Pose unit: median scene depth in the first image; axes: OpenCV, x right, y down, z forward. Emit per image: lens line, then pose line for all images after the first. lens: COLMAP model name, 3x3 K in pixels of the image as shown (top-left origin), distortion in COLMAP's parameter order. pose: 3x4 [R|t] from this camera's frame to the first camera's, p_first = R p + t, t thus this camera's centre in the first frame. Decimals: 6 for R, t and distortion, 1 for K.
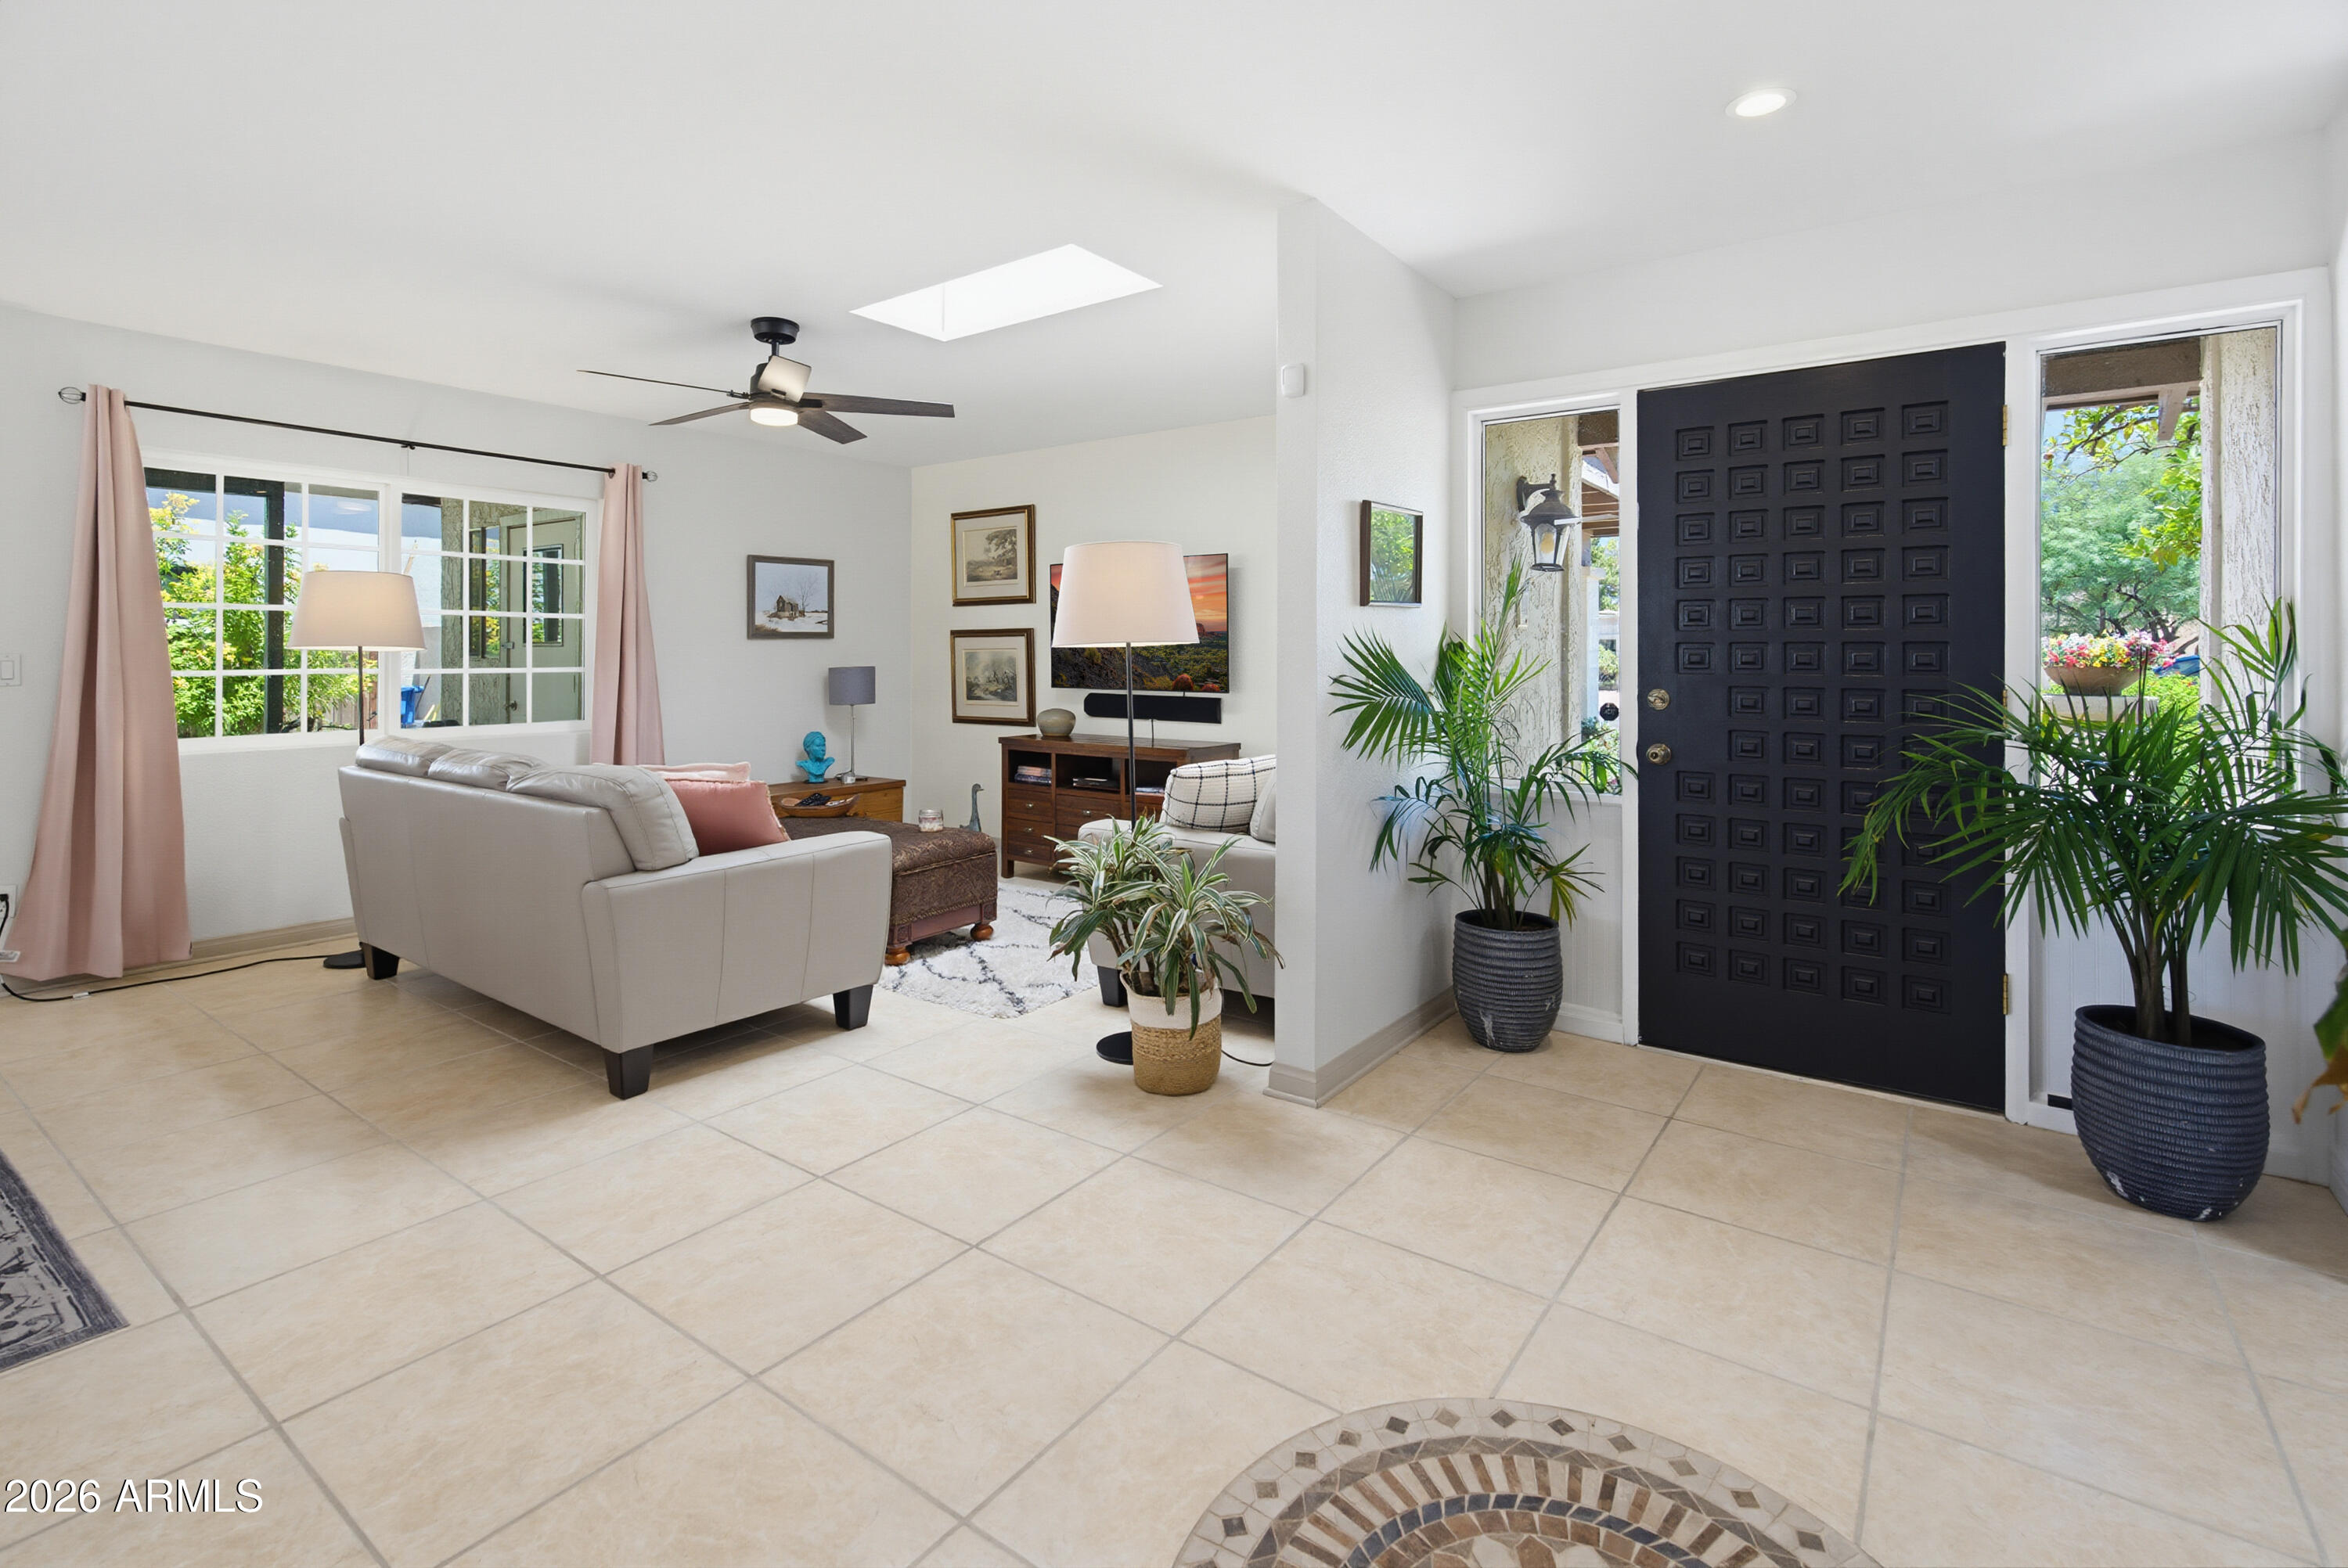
lens RADIAL K [[1088.7, 0, 1164.1], [0, 1088.7, 652.3], [0, 0, 1]] dist [-0.001433, 0.001419]
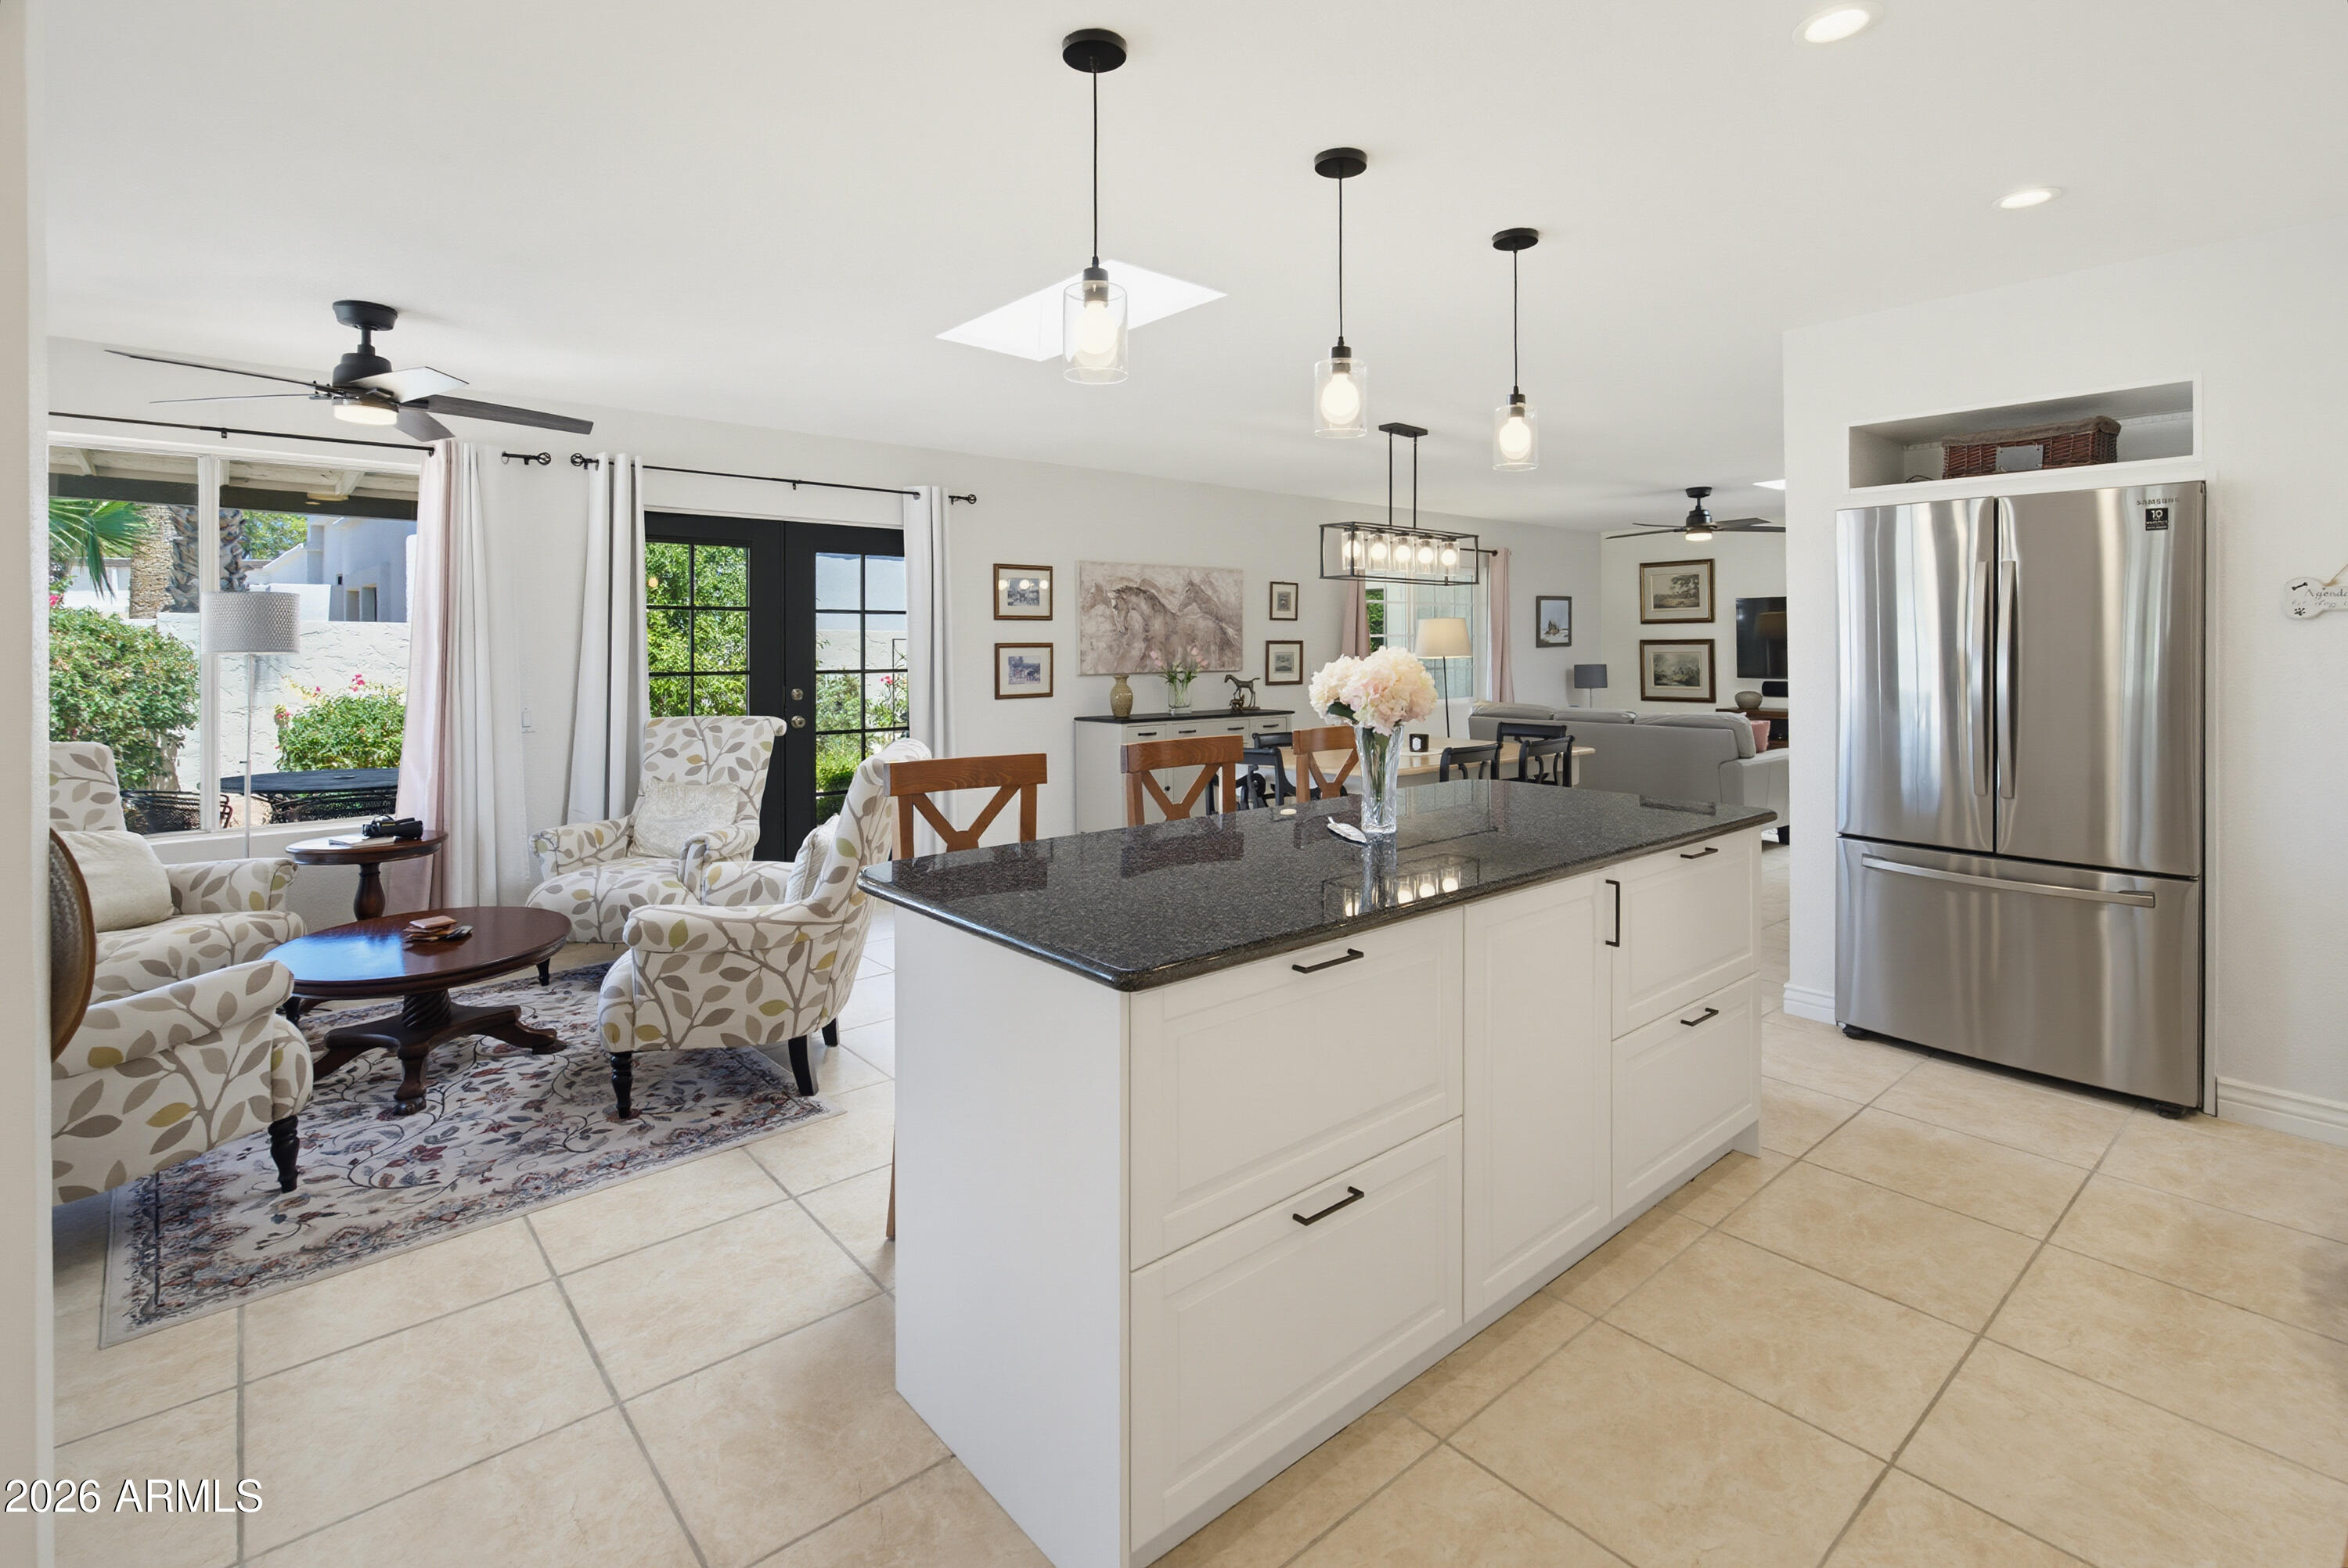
lens RADIAL K [[1088.7, 0, 1178.0], [0, 1088.7, 647.1], [0, 0, 1]] dist [-0.001433, 0.001419]
pose [[0.973165, -0.006561, -0.230016, -0.547620], [0.007488, 0.999967, 0.003157, -0.022820], [0.229987, -0.004794, 0.973182, -0.732103]]
